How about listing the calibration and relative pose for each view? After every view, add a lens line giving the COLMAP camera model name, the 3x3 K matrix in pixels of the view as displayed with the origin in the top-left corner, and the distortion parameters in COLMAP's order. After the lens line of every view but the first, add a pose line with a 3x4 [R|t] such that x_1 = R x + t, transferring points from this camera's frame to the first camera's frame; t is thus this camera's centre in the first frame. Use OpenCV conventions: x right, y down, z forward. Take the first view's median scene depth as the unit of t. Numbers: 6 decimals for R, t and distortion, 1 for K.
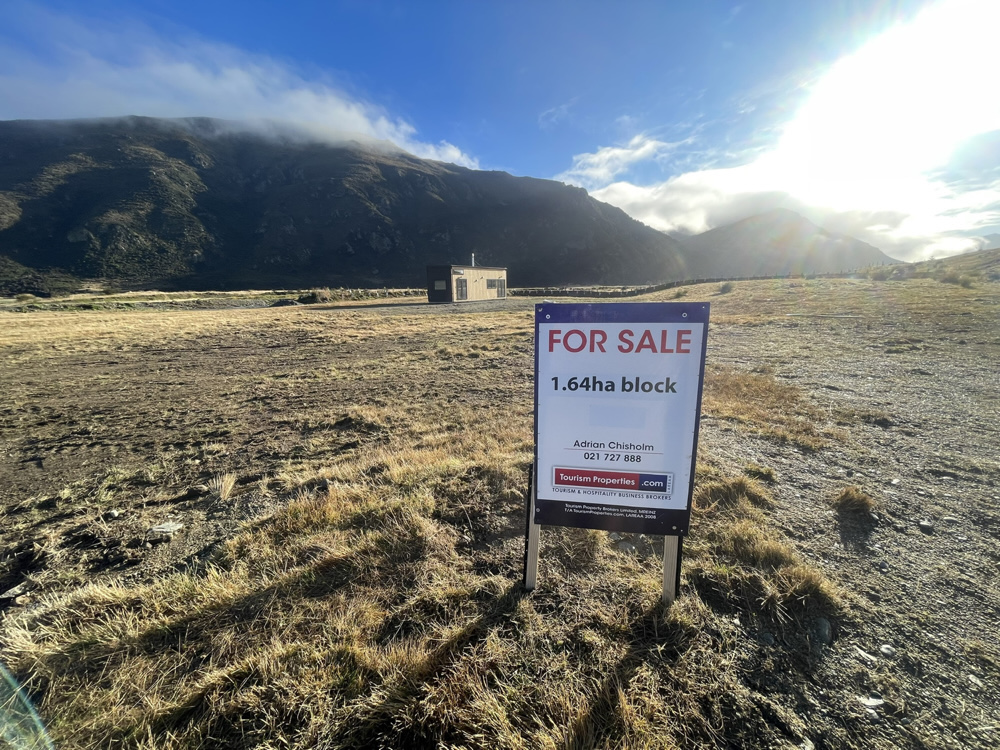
lens RADIAL K [[402.5, 0, 495.4], [0, 402.5, 377.5], [0, 0, 1]] dist [-0.000702, -0.000541]
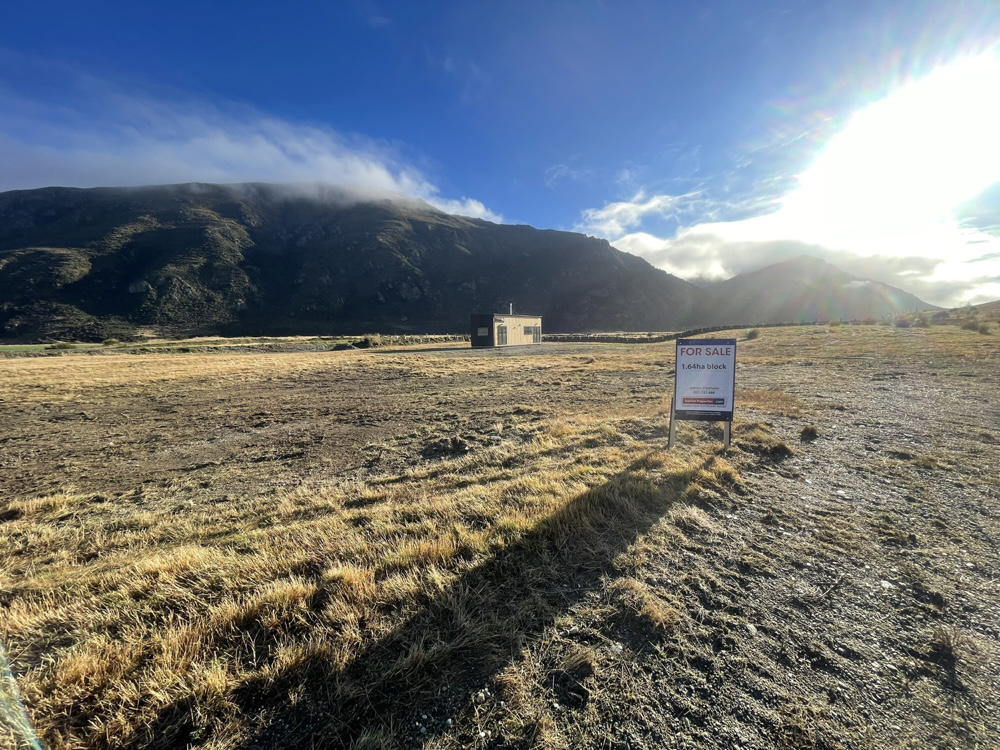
lens RADIAL K [[431.1, 0, 483.4], [0, 431.1, 374.4], [0, 0, 1]] dist [-0.001359, -0.000667]
pose [[0.998777, 0.004758, -0.049203, -0.047165], [-0.010895, 0.992070, -0.125215, 0.019795], [0.048217, 0.125598, 0.990909, -0.089033]]
